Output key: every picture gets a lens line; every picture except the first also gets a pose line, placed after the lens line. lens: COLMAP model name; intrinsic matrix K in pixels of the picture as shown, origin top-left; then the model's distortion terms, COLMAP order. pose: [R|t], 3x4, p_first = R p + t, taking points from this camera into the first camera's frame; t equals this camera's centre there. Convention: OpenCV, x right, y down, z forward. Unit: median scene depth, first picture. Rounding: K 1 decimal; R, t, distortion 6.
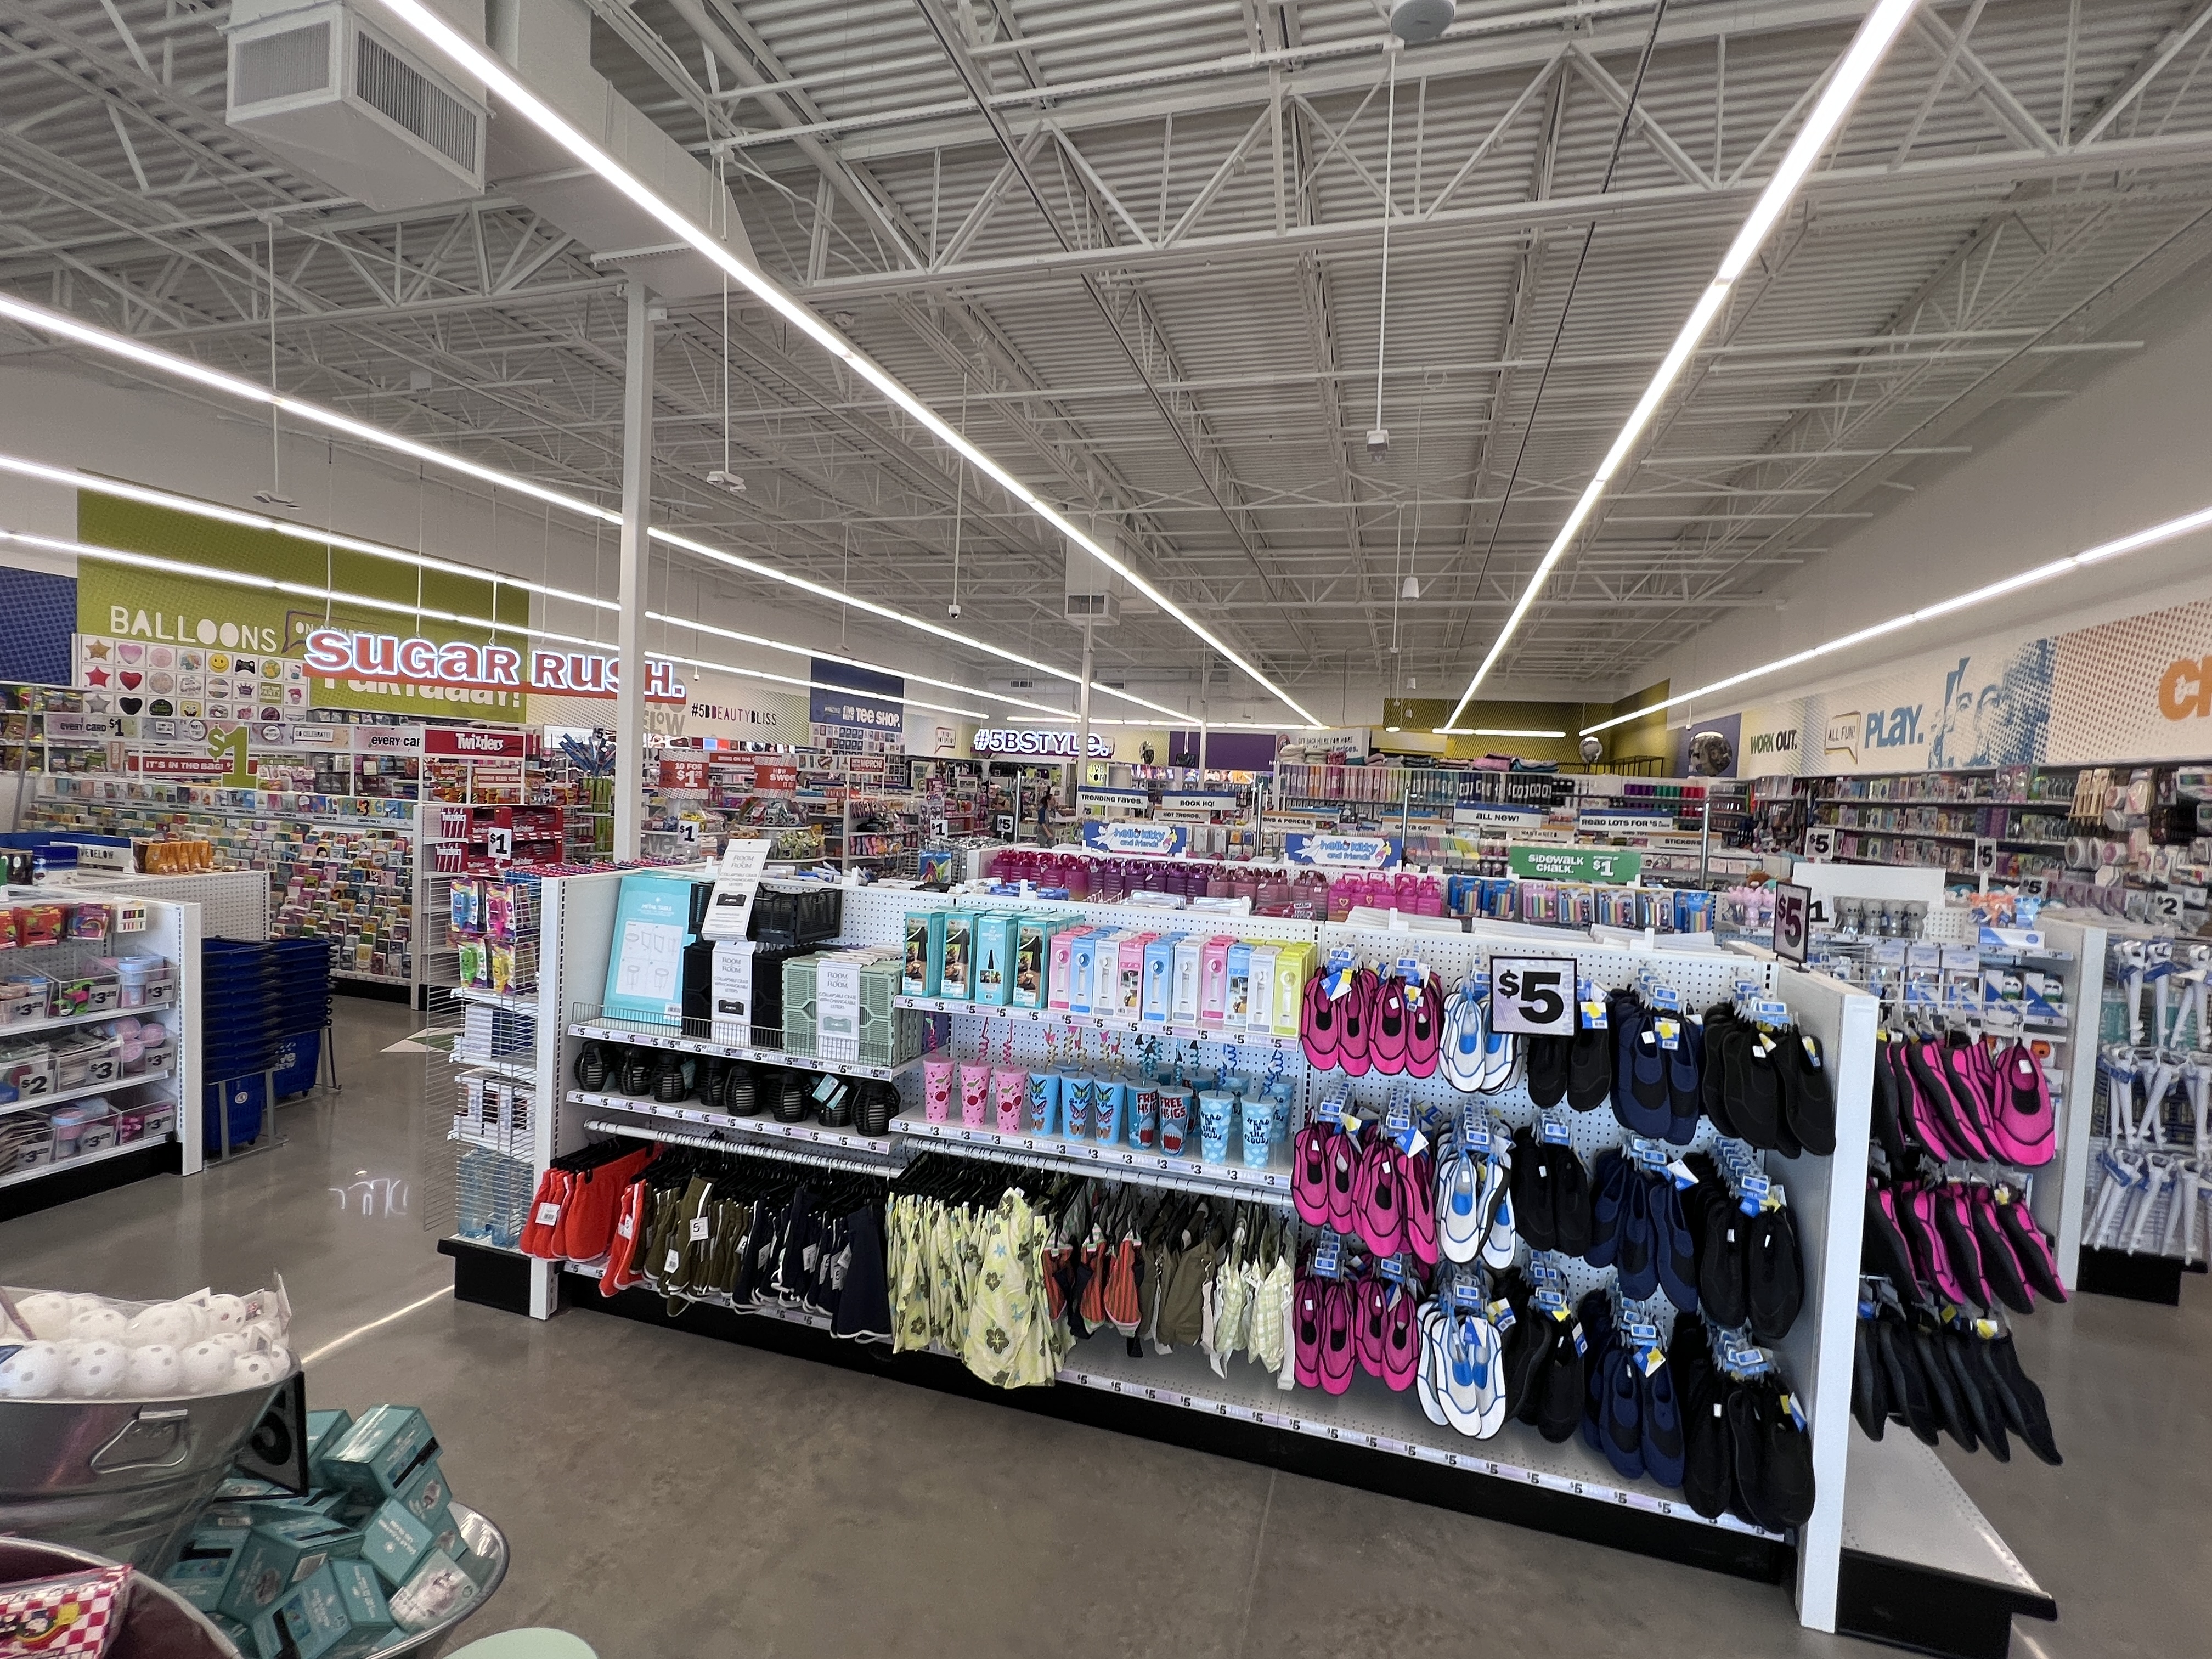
lens RADIAL K [[1024.7, 0, 1106.0], [0, 1024.7, 829.5], [0, 0, 1]] dist [-0.004290, -0.000720]
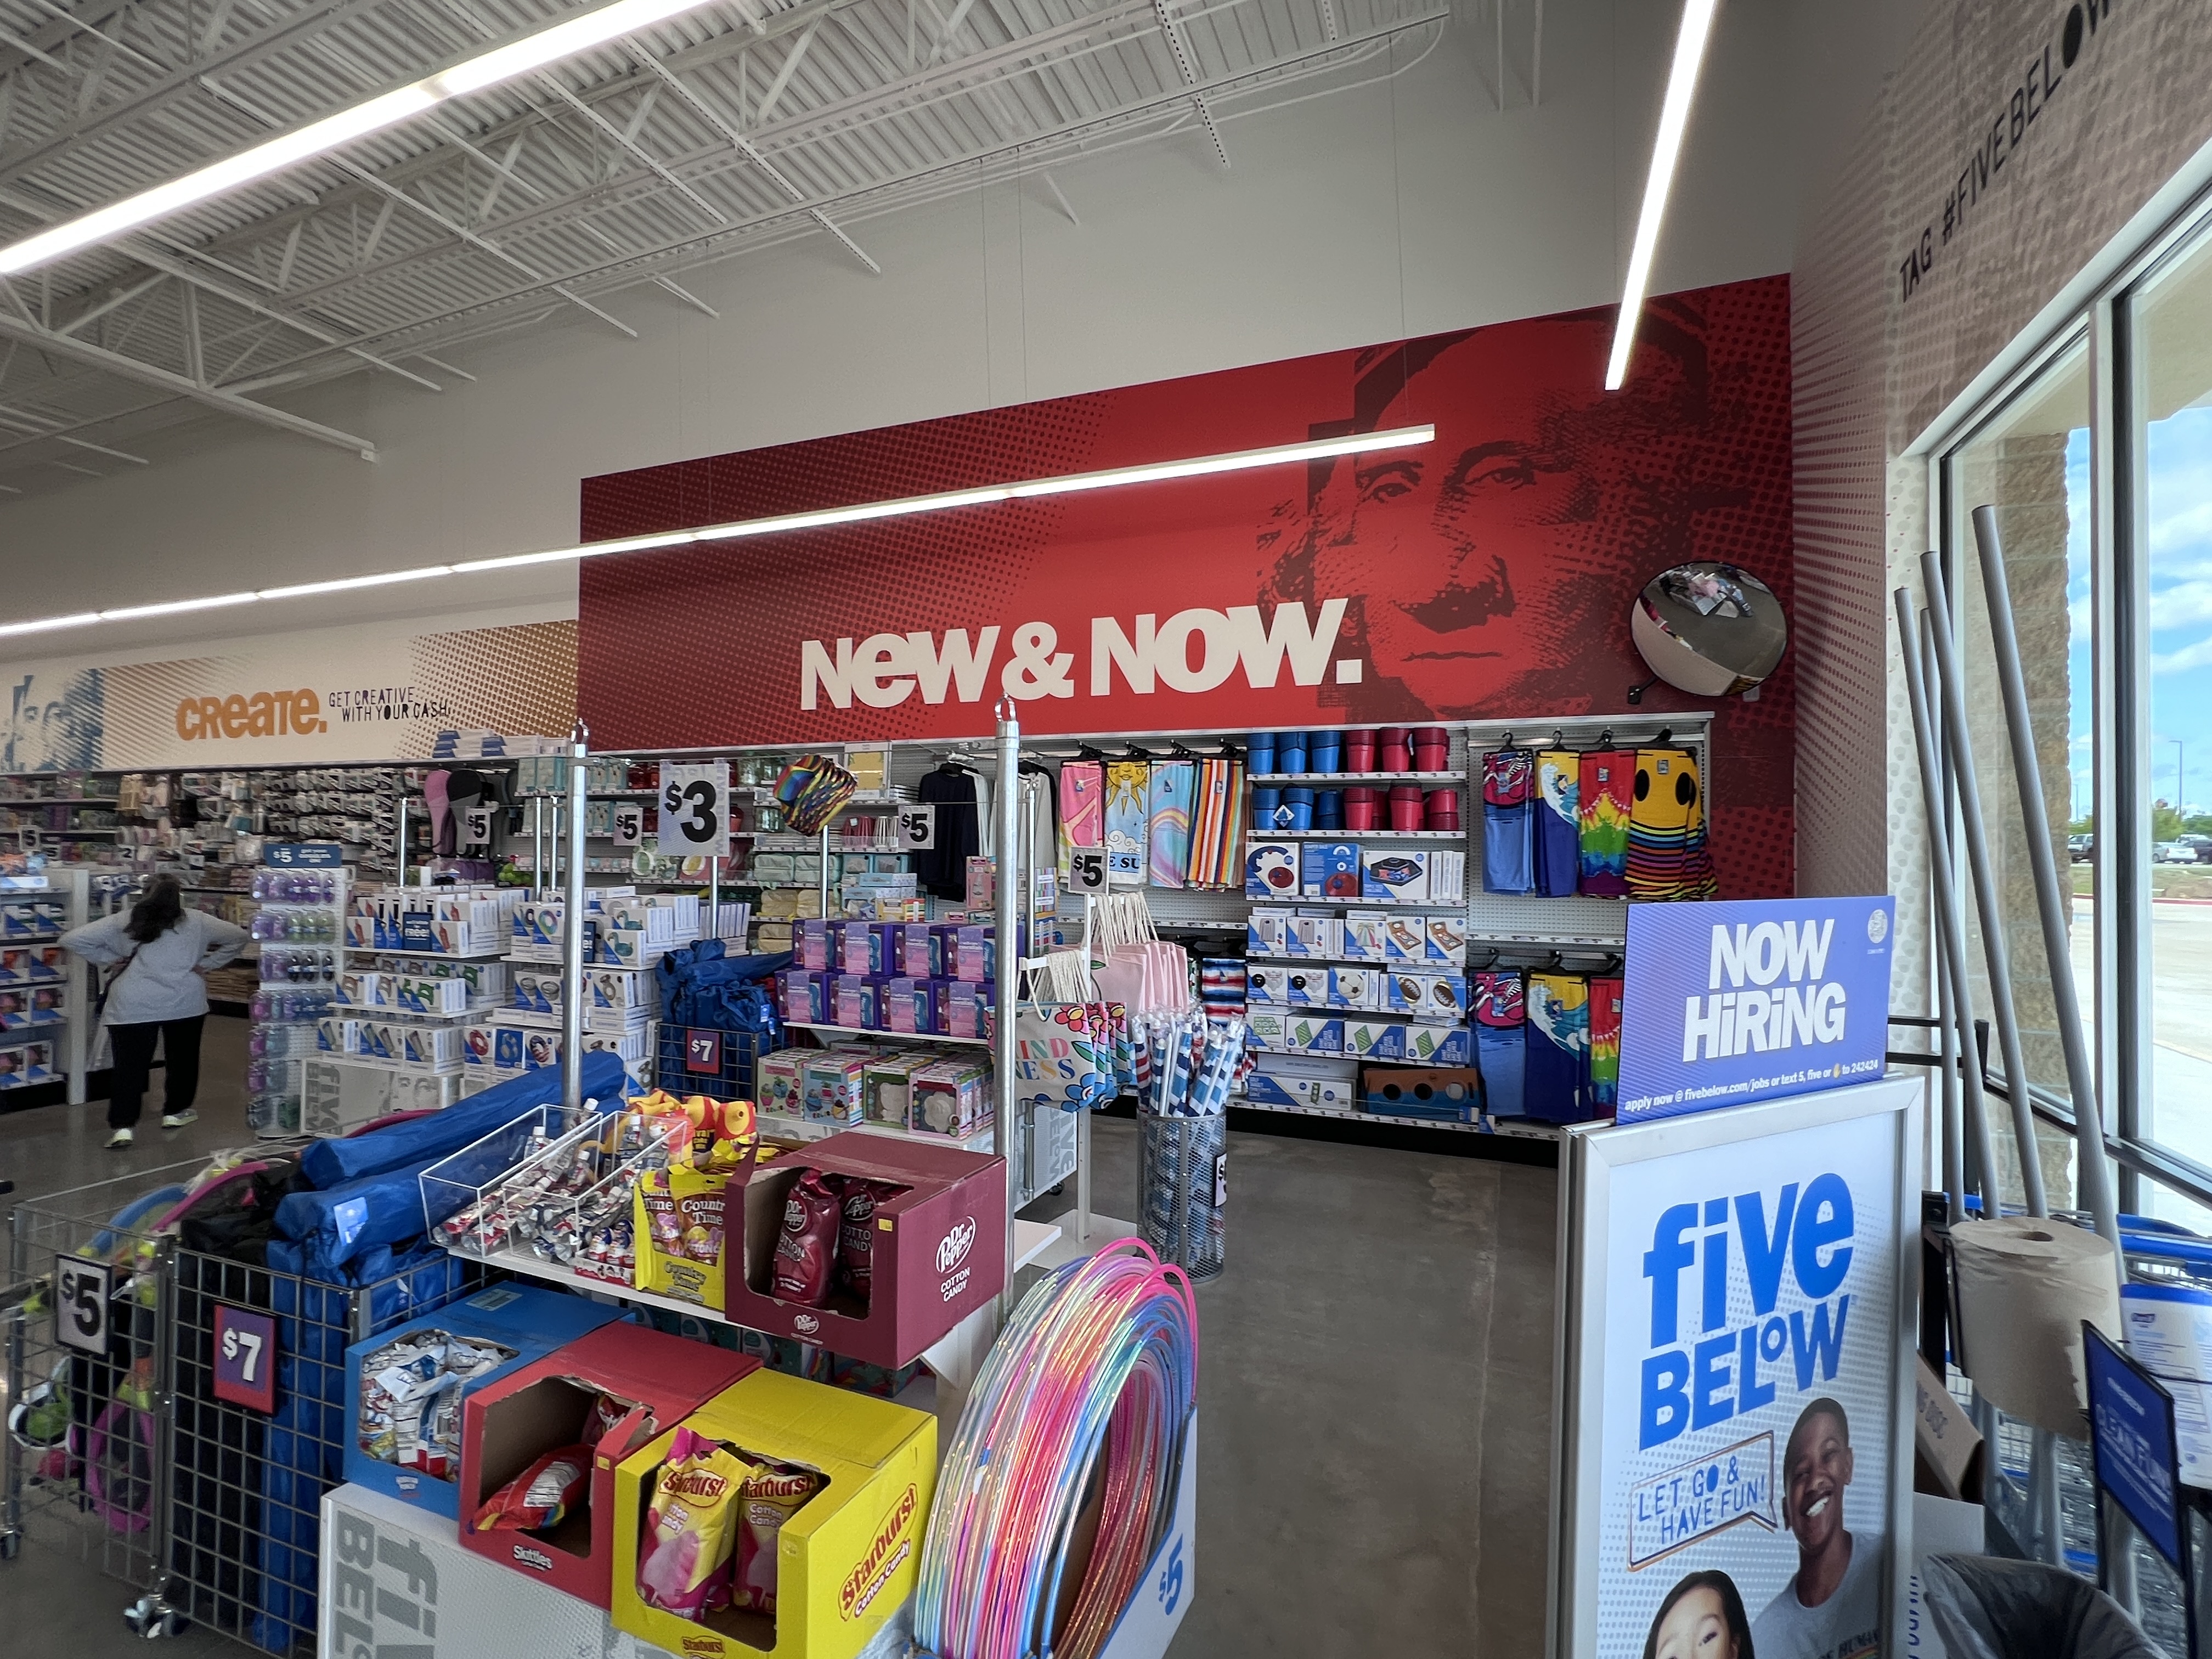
lens RADIAL K [[1024.7, 0, 1106.0], [0, 1024.7, 829.5], [0, 0, 1]] dist [-0.004290, -0.000720]
pose [[0.092977, -0.030380, 0.995205, -0.220577], [0.043597, 0.998700, 0.026413, 0.030978], [-0.994713, 0.040932, 0.094180, -0.358702]]
